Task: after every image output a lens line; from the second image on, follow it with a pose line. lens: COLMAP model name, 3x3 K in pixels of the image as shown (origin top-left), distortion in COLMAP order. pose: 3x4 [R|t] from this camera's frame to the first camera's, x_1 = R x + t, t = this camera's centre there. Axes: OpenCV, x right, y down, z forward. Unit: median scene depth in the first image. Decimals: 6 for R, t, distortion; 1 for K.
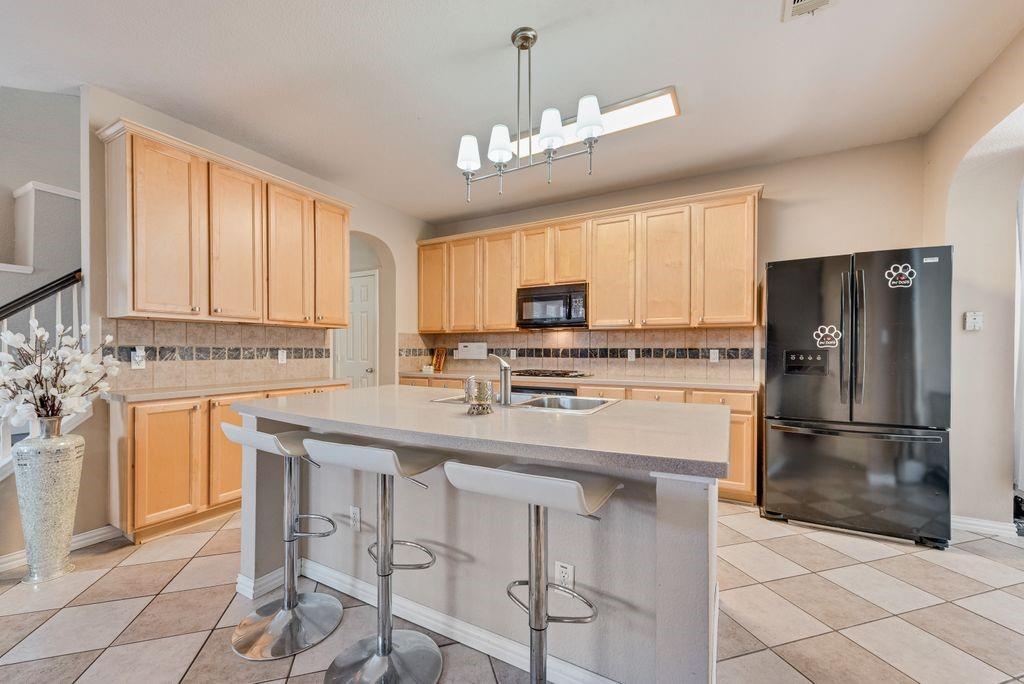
lens RADIAL K [[399.5, 0, 516.1], [0, 399.5, 345.4], [0, 0, 1]] dist [0.009172, -0.000204]
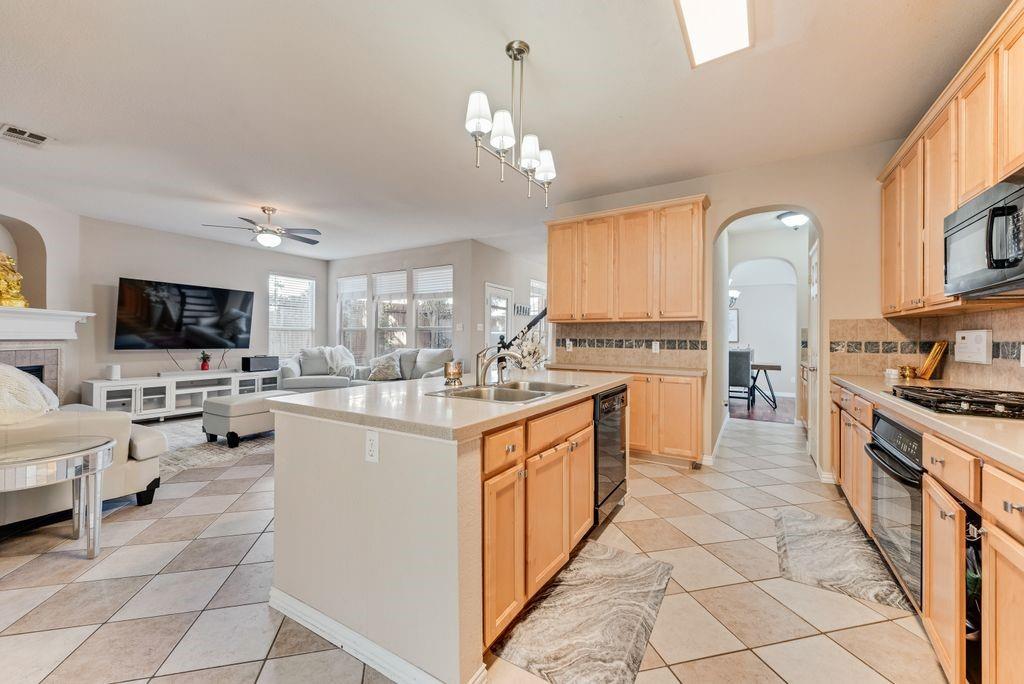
lens RADIAL K [[399.5, 0, 511.6], [0, 399.5, 340.2], [0, 0, 1]] dist [0.009172, -0.000204]
pose [[-0.060538, 0.001317, -0.998165, 0.549373], [0.002974, 0.999995, 0.001139, 0.004473], [0.998161, -0.002900, -0.060542, 0.561997]]
